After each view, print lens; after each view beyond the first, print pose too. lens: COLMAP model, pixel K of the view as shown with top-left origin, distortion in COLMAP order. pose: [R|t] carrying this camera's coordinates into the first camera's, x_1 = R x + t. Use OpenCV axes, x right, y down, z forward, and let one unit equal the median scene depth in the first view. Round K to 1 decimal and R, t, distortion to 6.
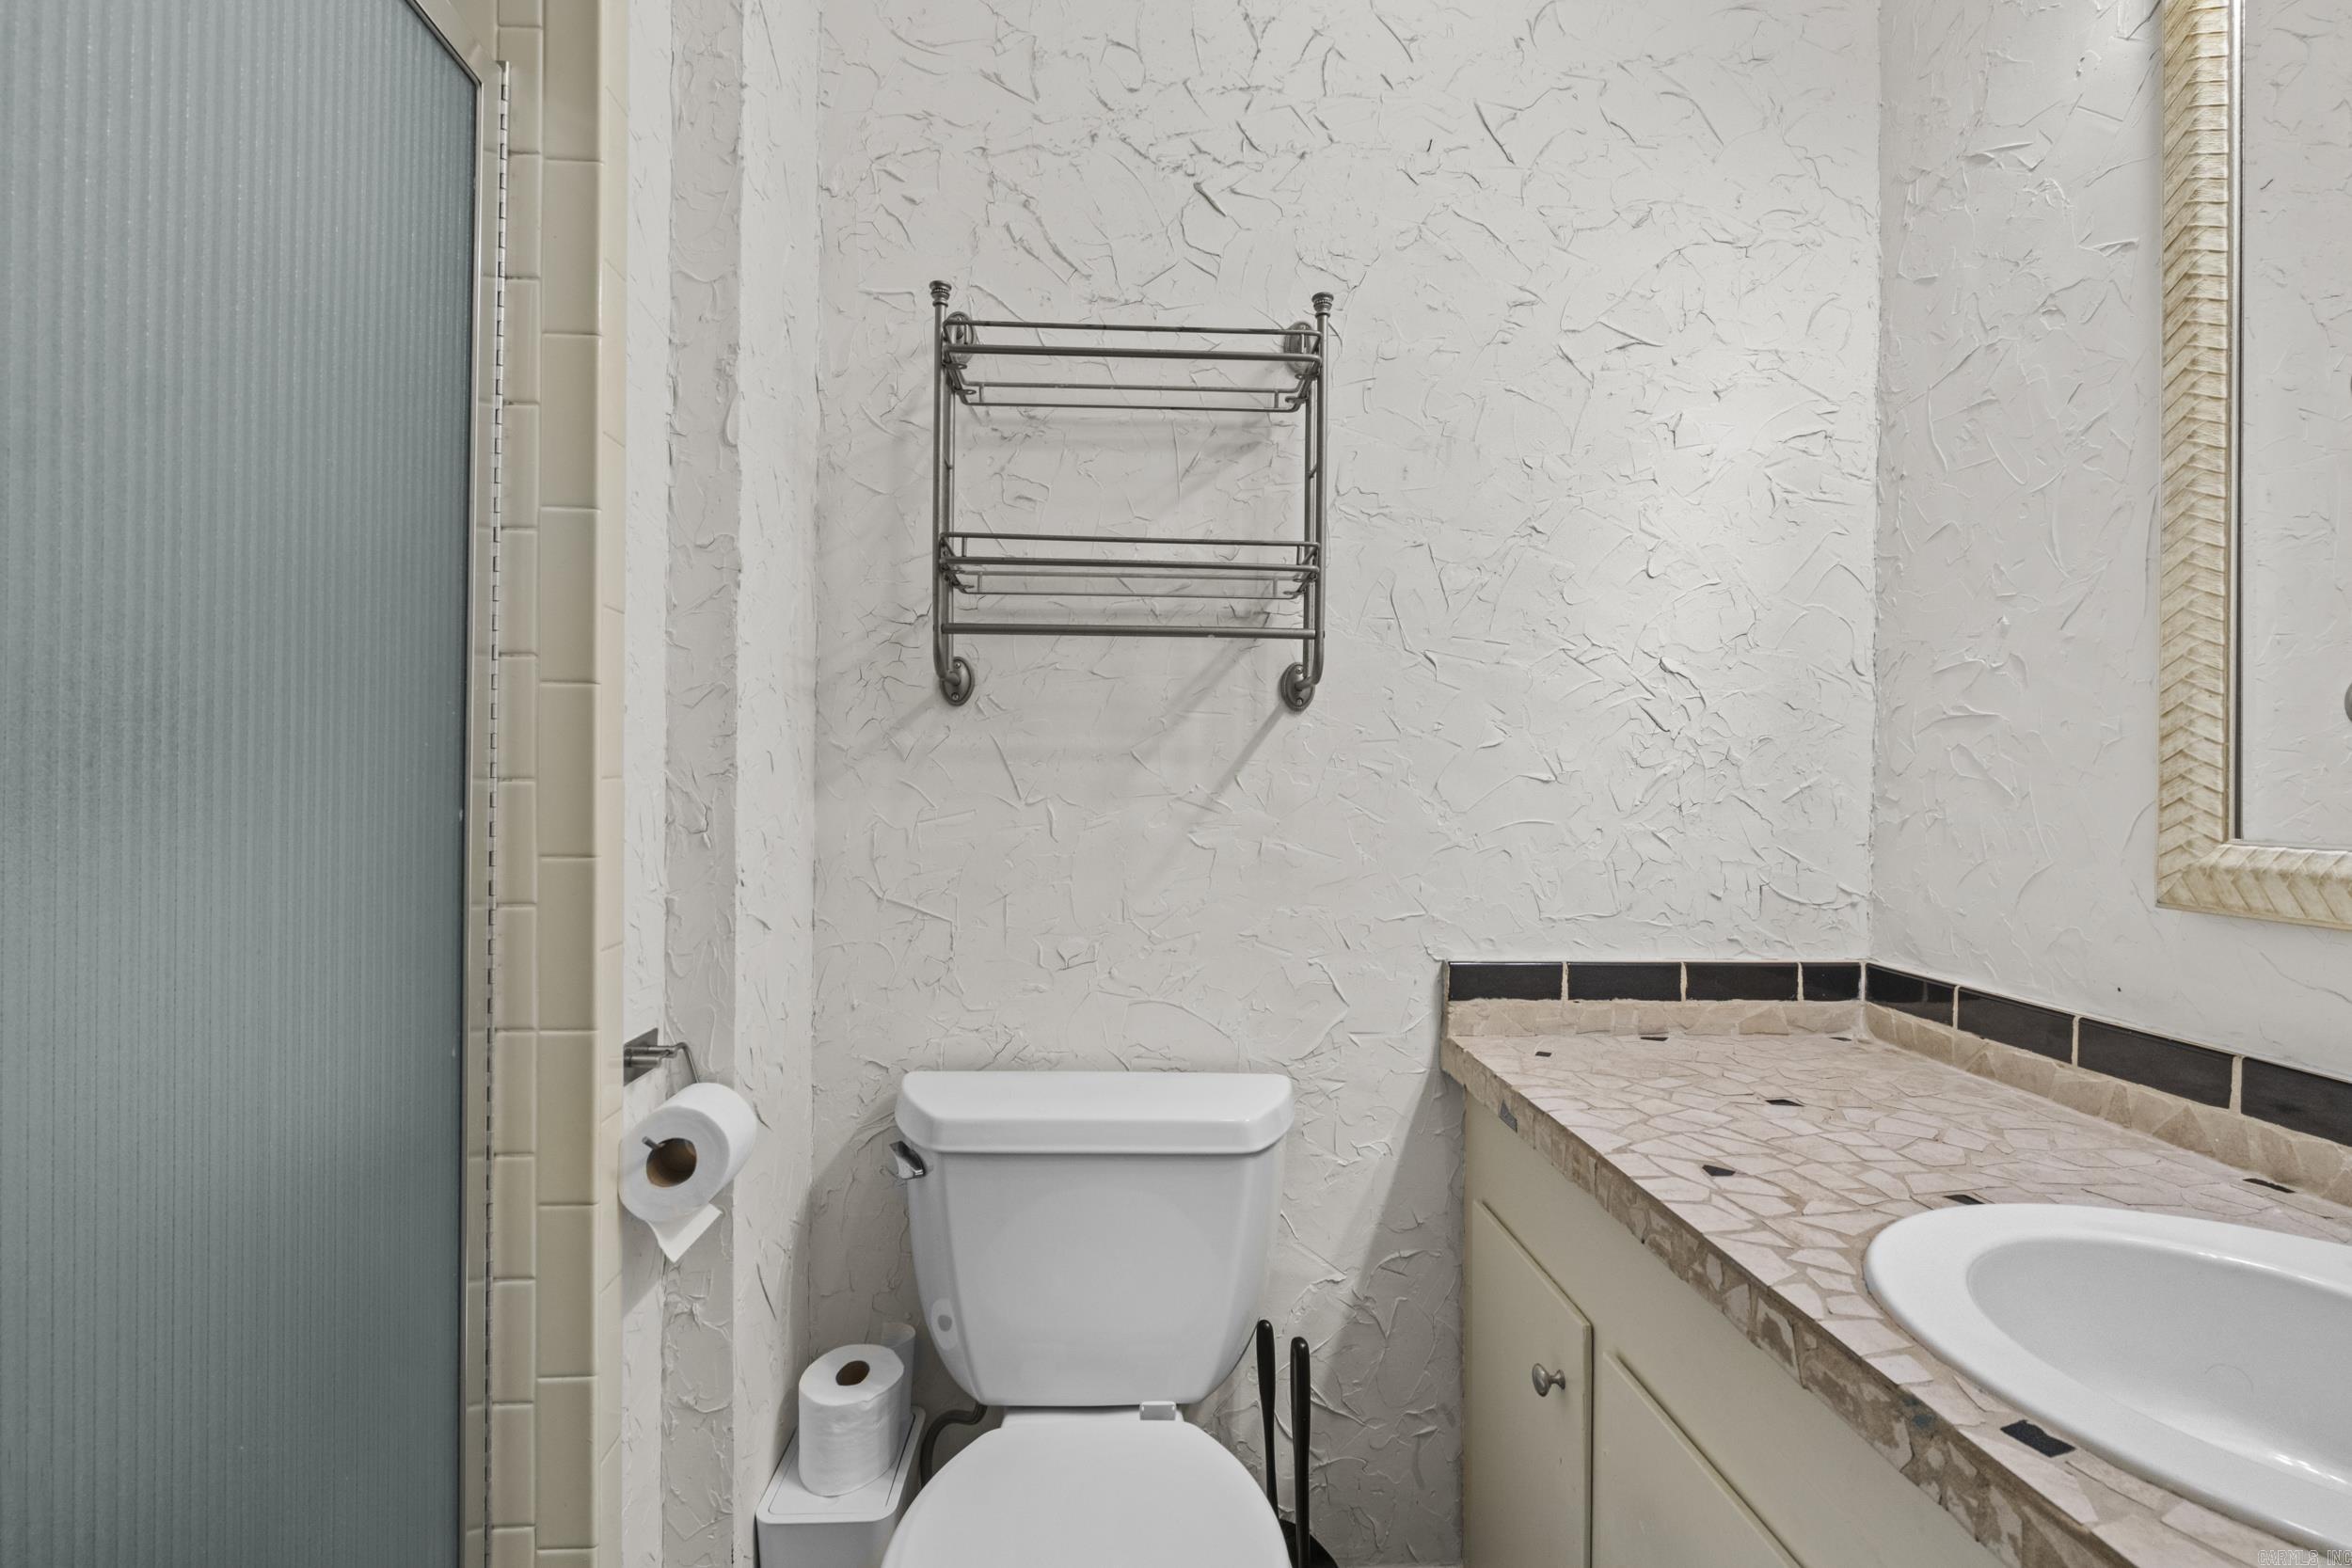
lens RADIAL K [[1102.1, 0, 1169.4], [0, 1102.1, 752.7], [0, 0, 1]] dist [-0.000809, 0.000351]
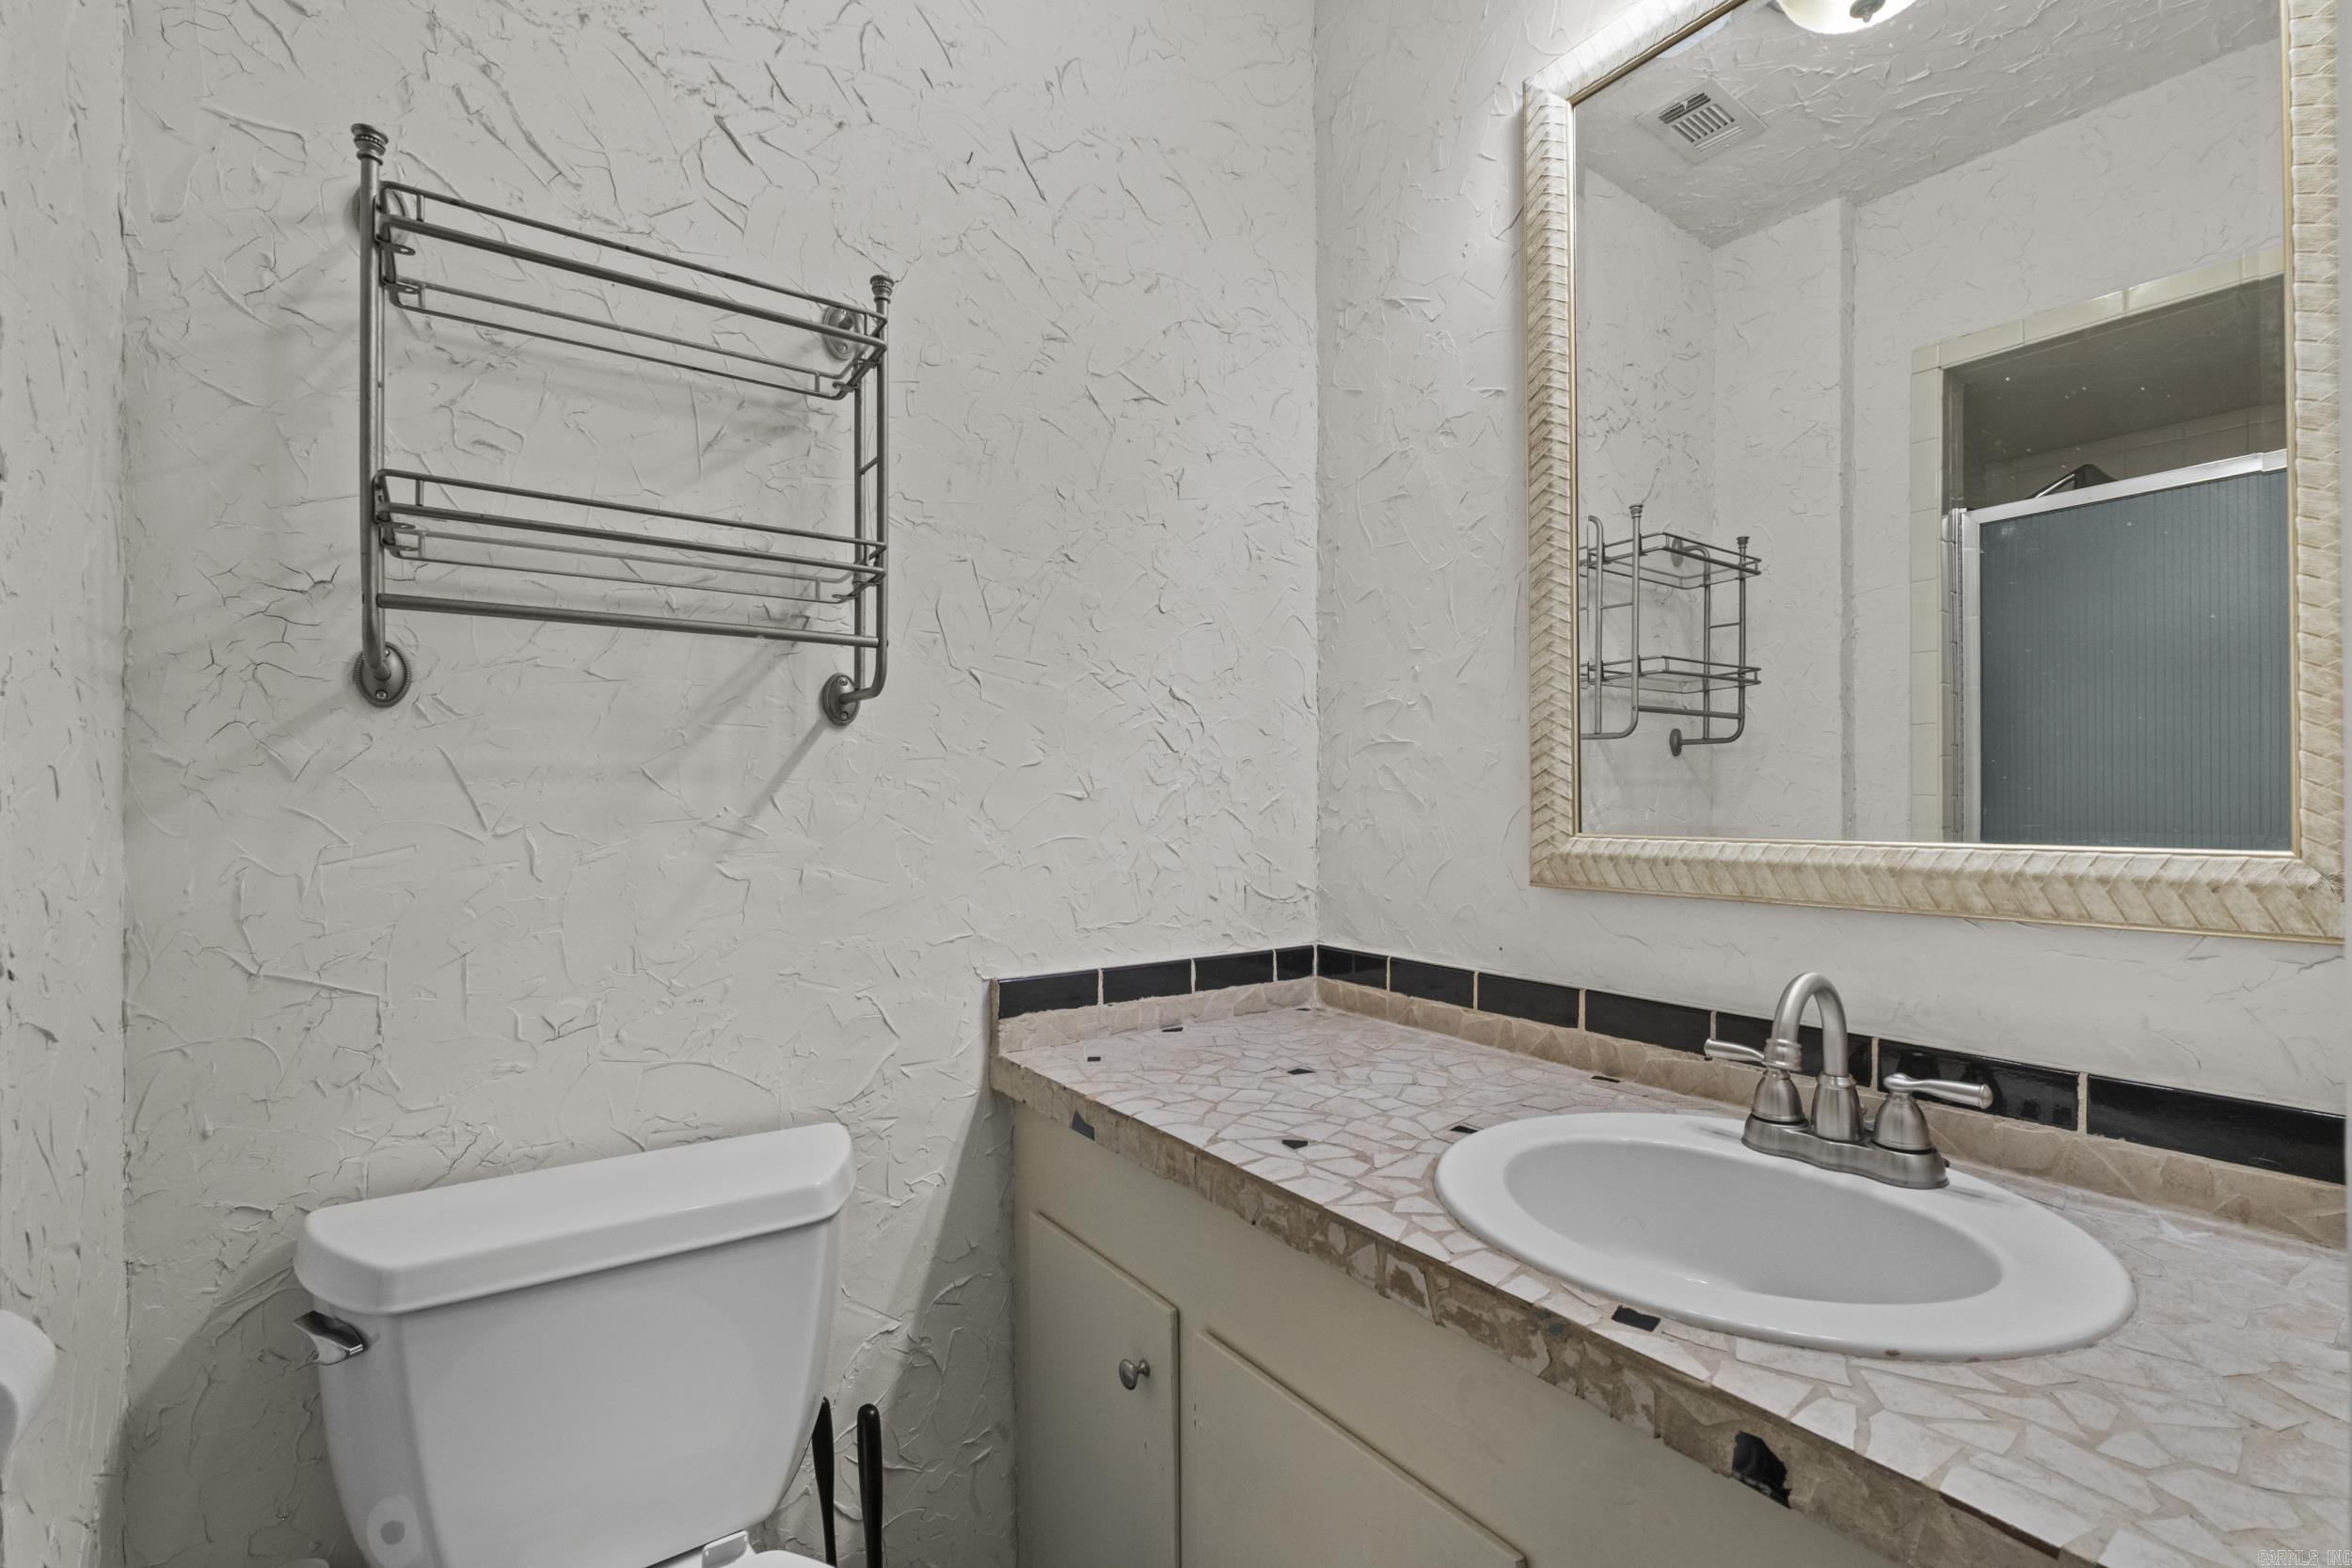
lens RADIAL K [[1036.1, 0, 1168.4], [0, 1036.1, 779.6], [0, 0, 1]] dist [-0.003234, -0.000194]
pose [[0.845836, -0.002379, 0.533438, -0.118798], [-0.000288, 0.999988, 0.004916, 0.003164], [-0.533444, -0.004312, 0.845825, 0.124811]]
